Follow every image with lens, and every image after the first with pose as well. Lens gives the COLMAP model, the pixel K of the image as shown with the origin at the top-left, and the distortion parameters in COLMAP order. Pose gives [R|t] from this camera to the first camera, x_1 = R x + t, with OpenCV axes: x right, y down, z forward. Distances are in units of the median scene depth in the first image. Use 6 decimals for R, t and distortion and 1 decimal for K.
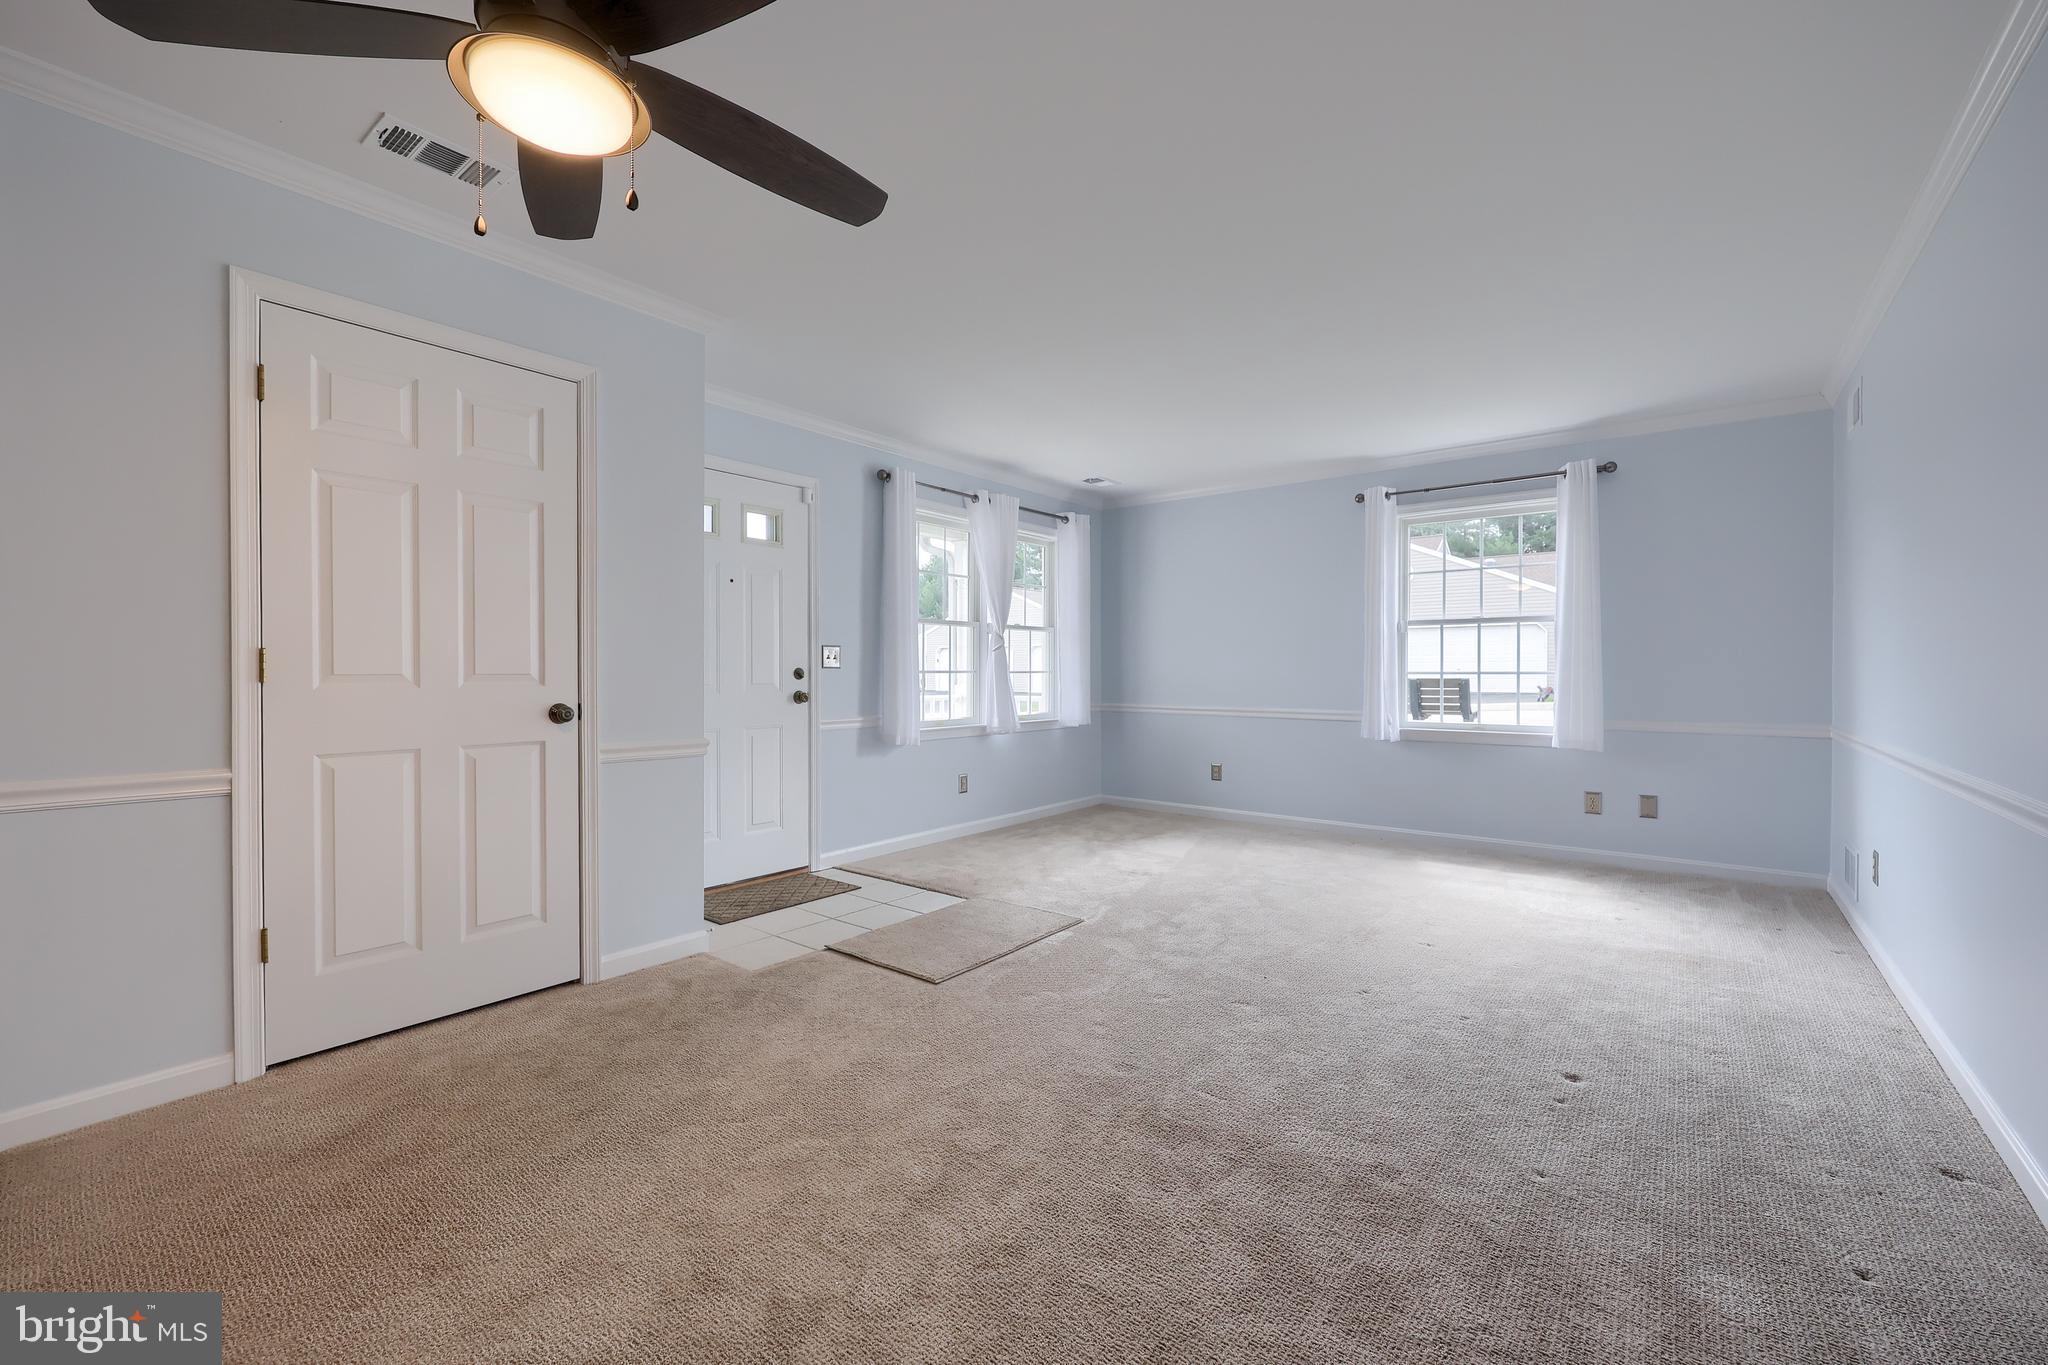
lens RADIAL K [[850.7, 0, 1028.0], [0, 850.7, 677.4], [0, 0, 1]] dist [-0.001256, 0.000157]
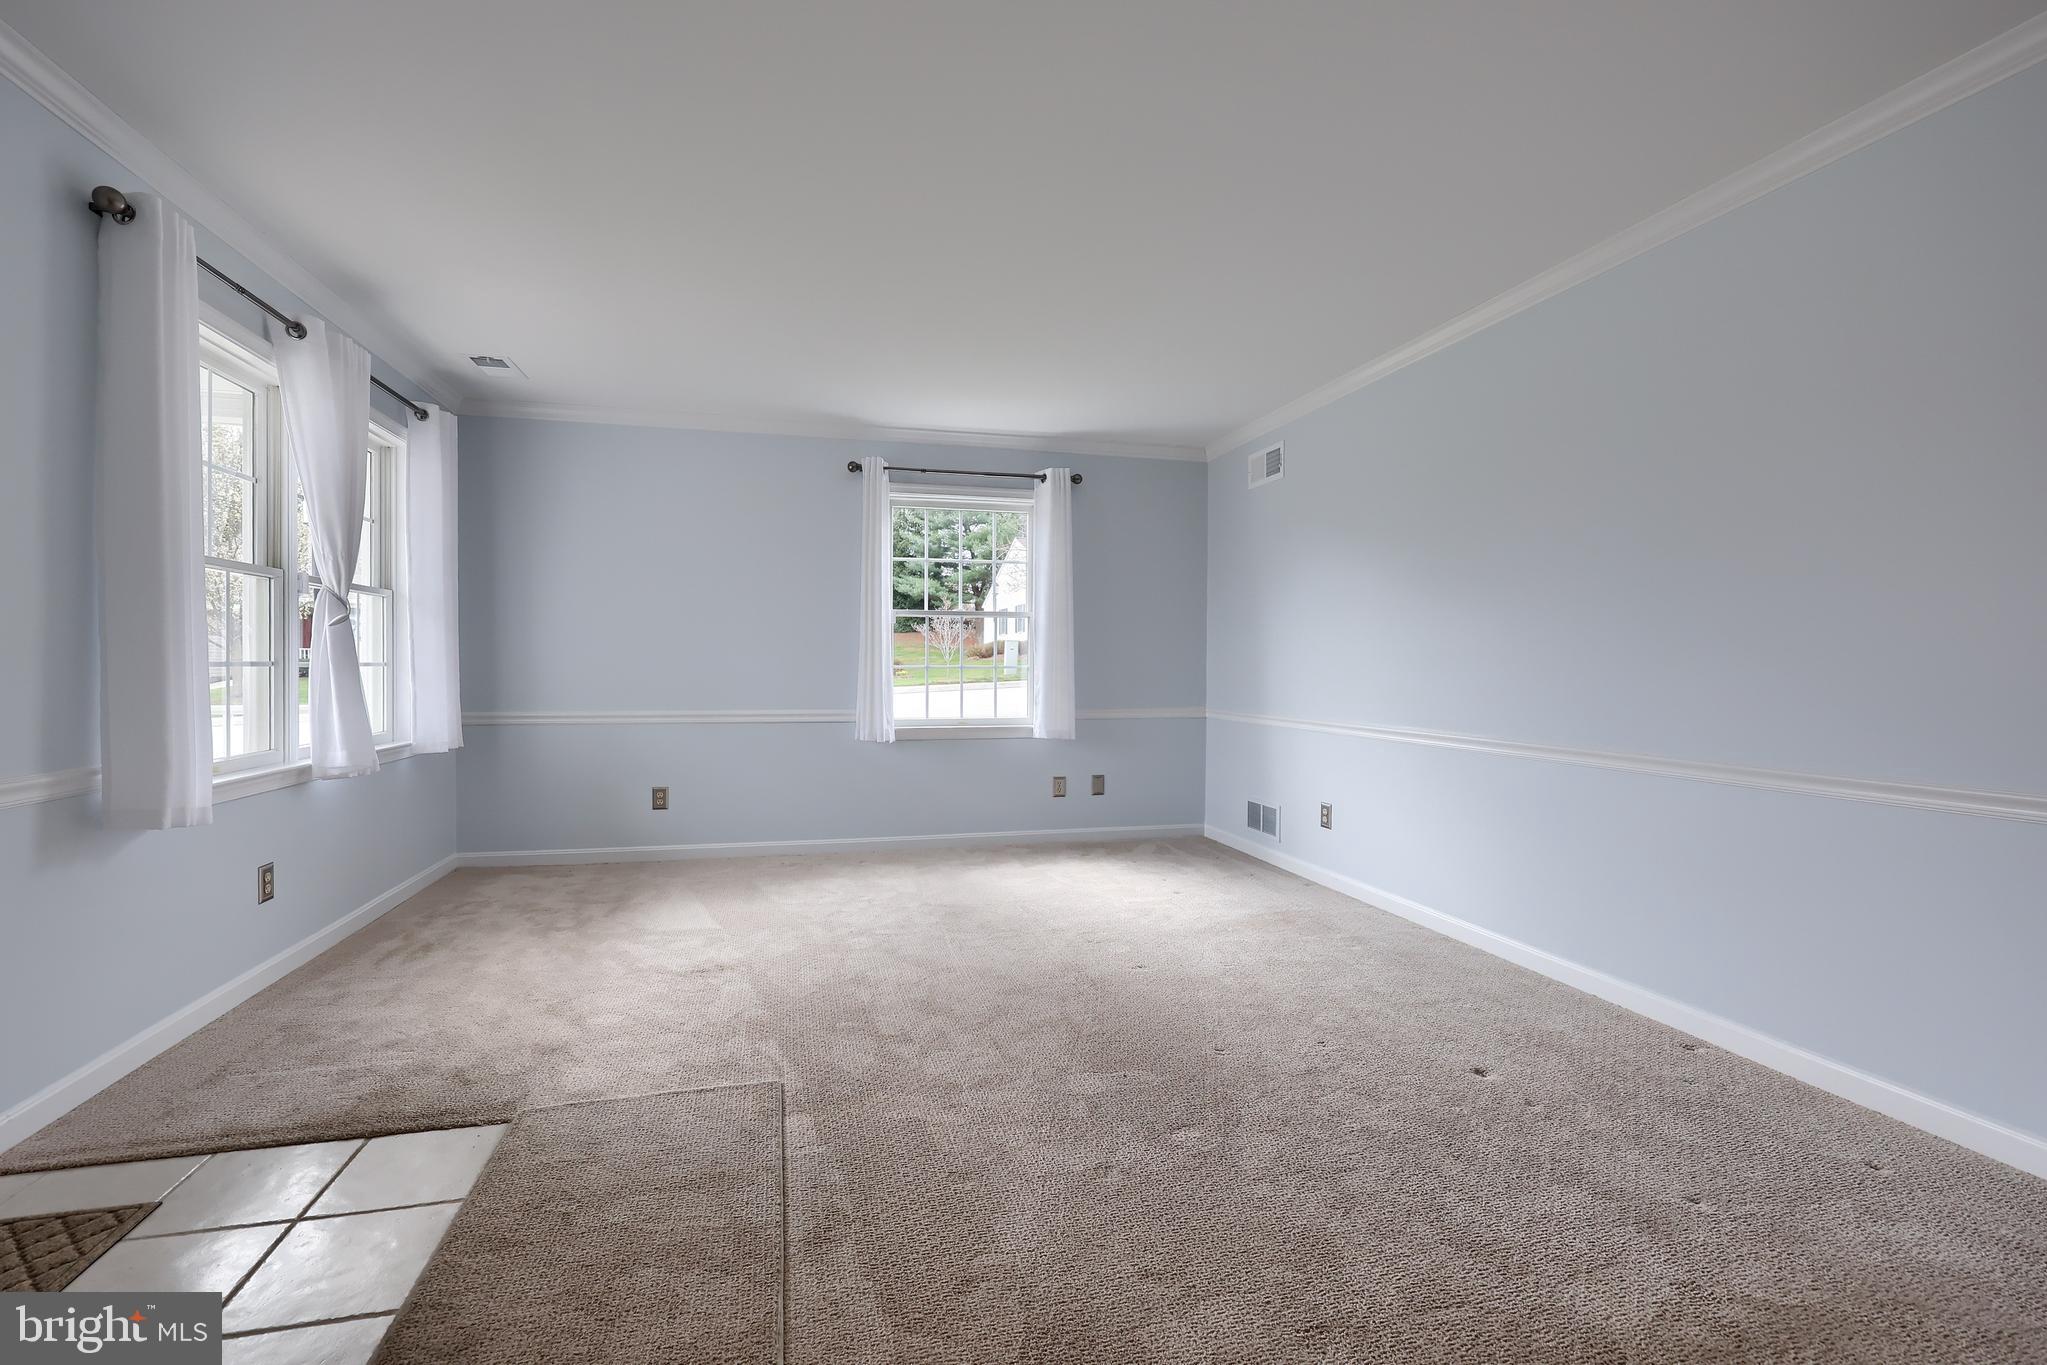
lens RADIAL K [[842.2, 0, 954.5], [0, 842.2, 673.7], [0, 0, 1]] dist [-0.001835, -0.000086]
pose [[0.623054, -0.005478, 0.782160, -0.258013], [0.003979, 0.999985, 0.003834, -0.001224], [-0.782169, 0.000723, 0.623066, 0.439181]]
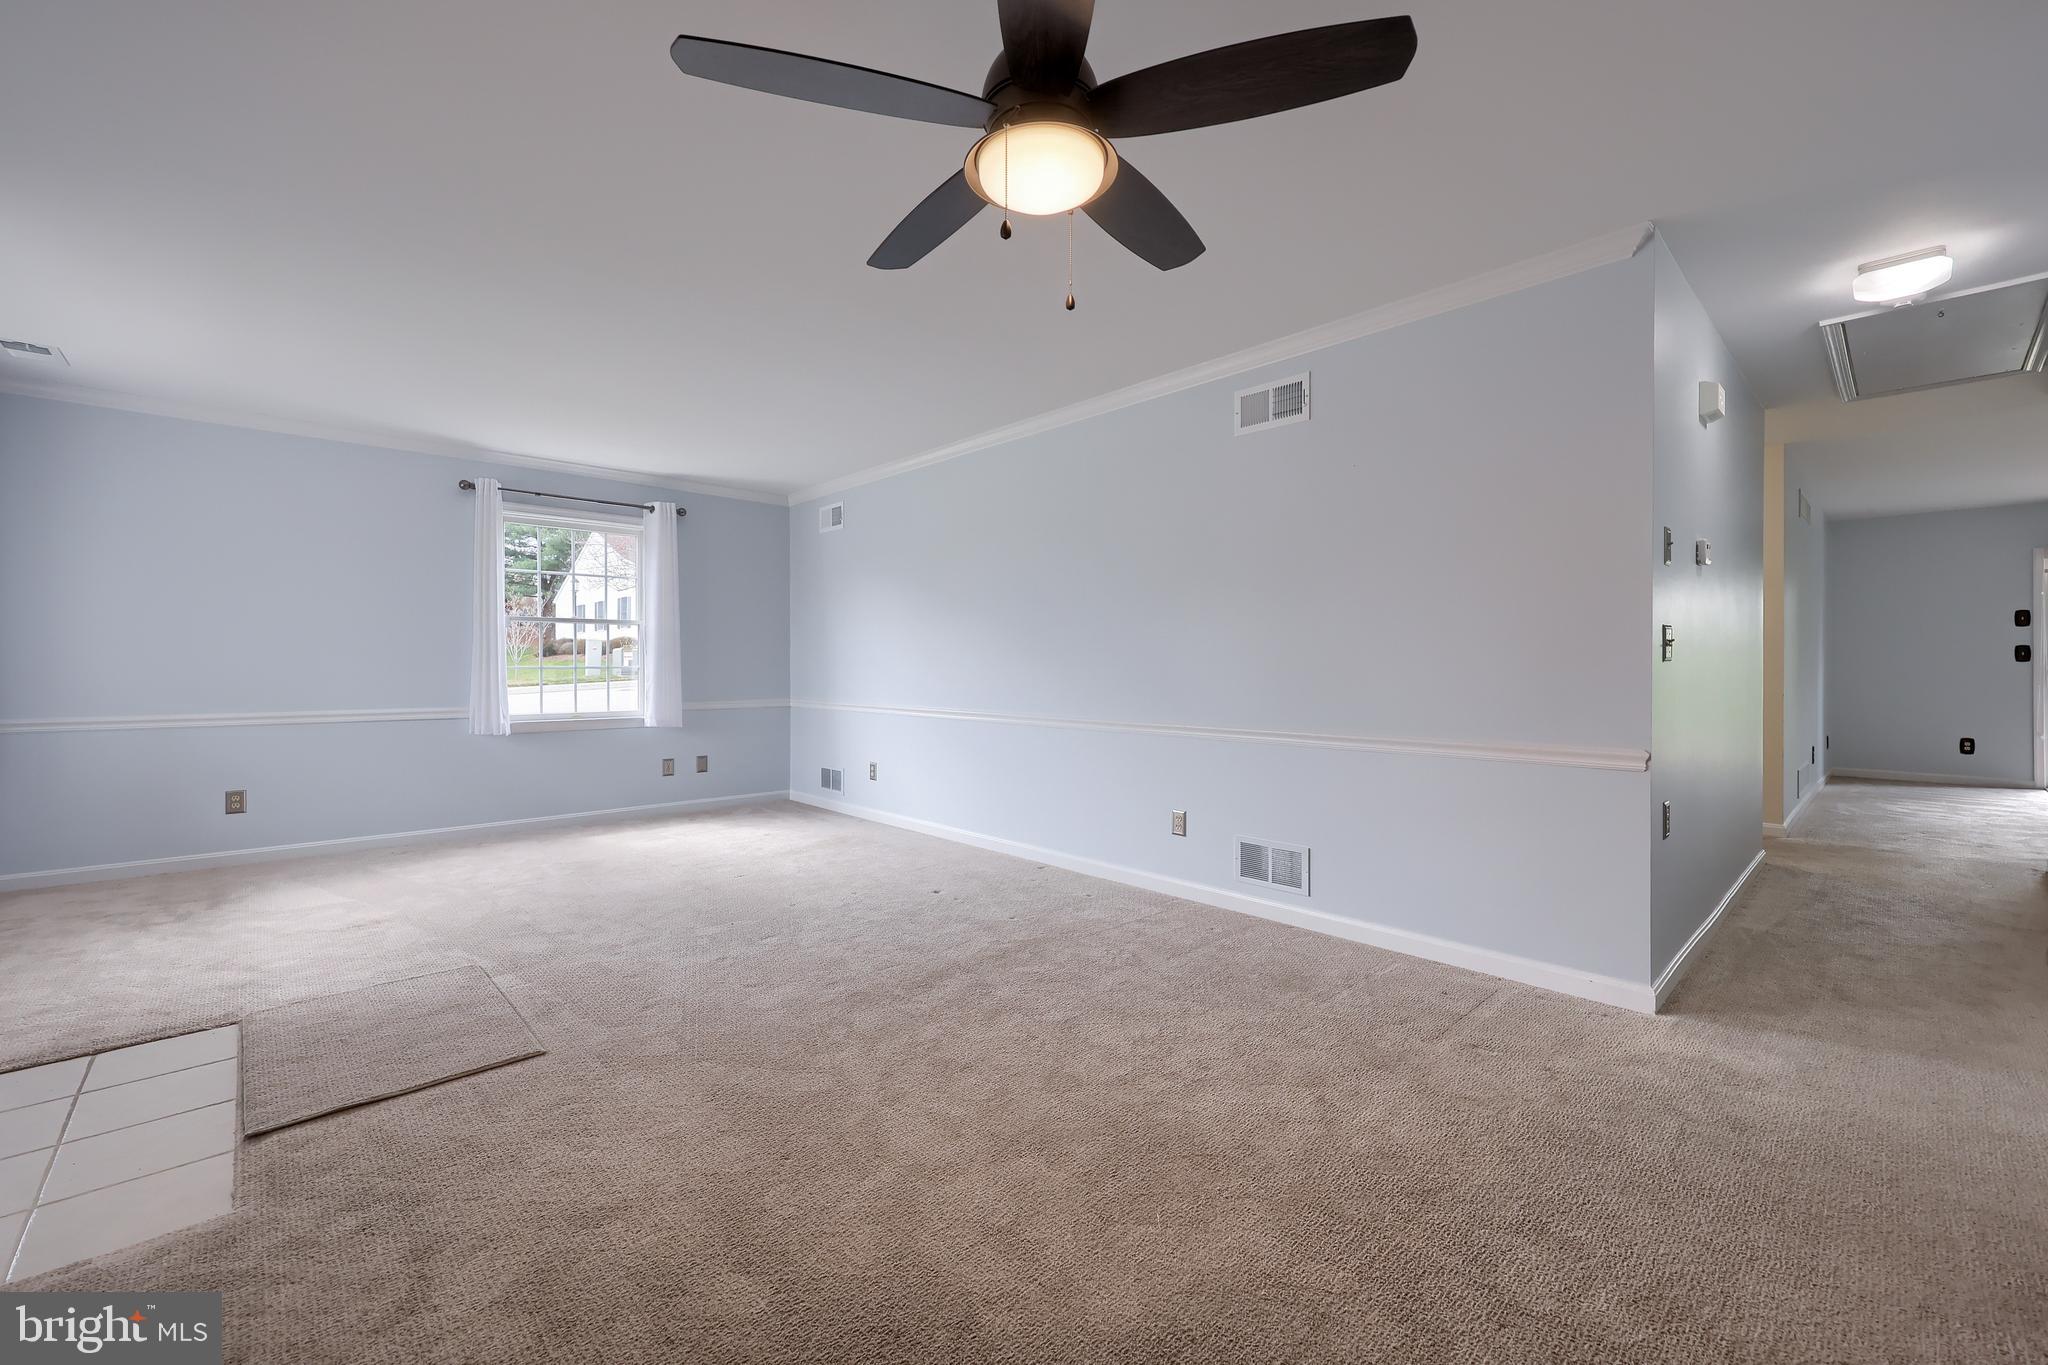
lens RADIAL K [[850.7, 0, 1028.0], [0, 850.7, 677.4], [0, 0, 1]] dist [-0.001256, 0.000157]
pose [[0.121023, -0.012334, 0.992573, -0.560270], [0.008361, 0.999900, 0.011406, 0.000100], [-0.992614, 0.006918, 0.121114, 0.298065]]
